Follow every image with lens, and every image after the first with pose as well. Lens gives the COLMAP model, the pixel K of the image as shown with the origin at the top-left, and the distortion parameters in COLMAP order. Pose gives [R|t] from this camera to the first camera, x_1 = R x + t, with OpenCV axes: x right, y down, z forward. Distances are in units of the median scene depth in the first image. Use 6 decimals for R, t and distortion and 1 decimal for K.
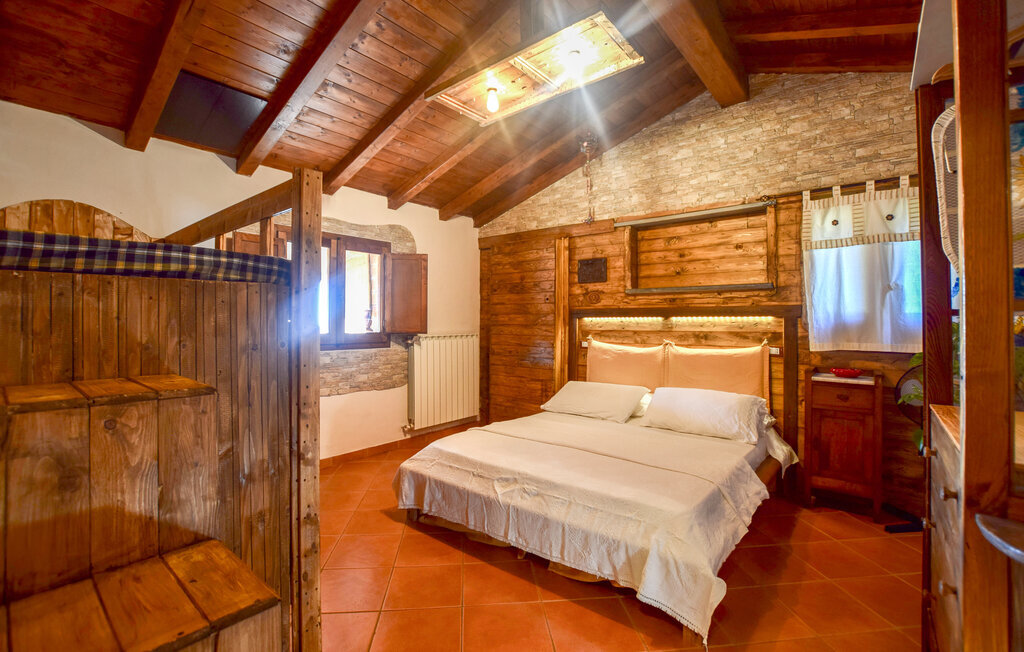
lens RADIAL K [[453.6, 0, 510.4], [0, 453.6, 320.1], [0, 0, 1]] dist [-0.025198, 0.000590]
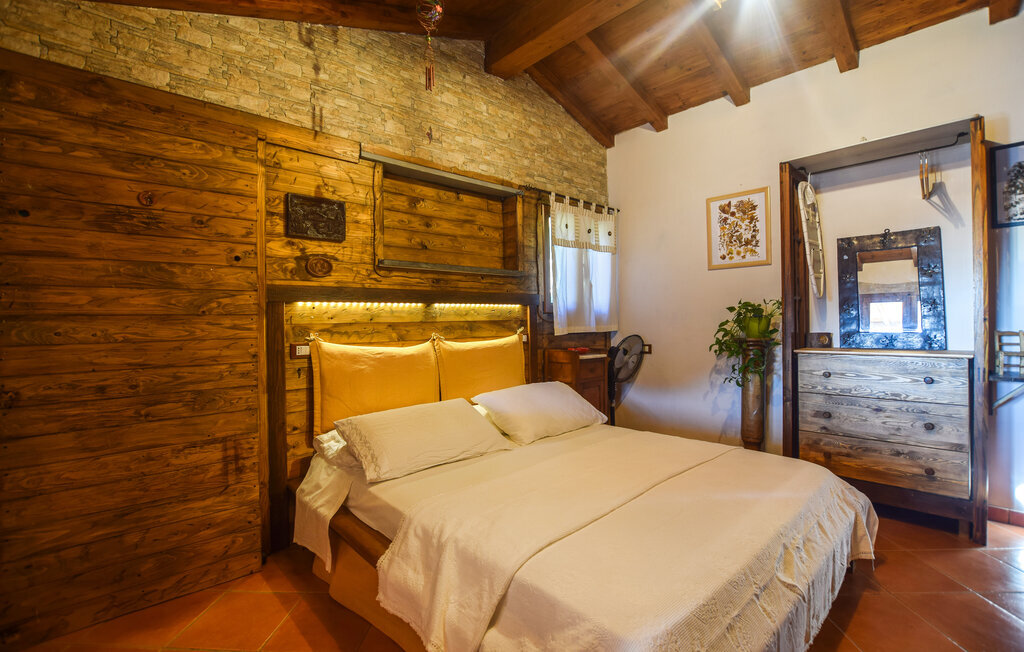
lens RADIAL K [[453.6, 0, 510.4], [0, 453.6, 320.1], [0, 0, 1]] dist [-0.025198, 0.000590]
pose [[0.137363, -0.004696, 0.990510, -0.368313], [0.012242, 0.999920, 0.003043, 0.020063], [-0.990445, 0.011708, 0.137410, 0.739433]]
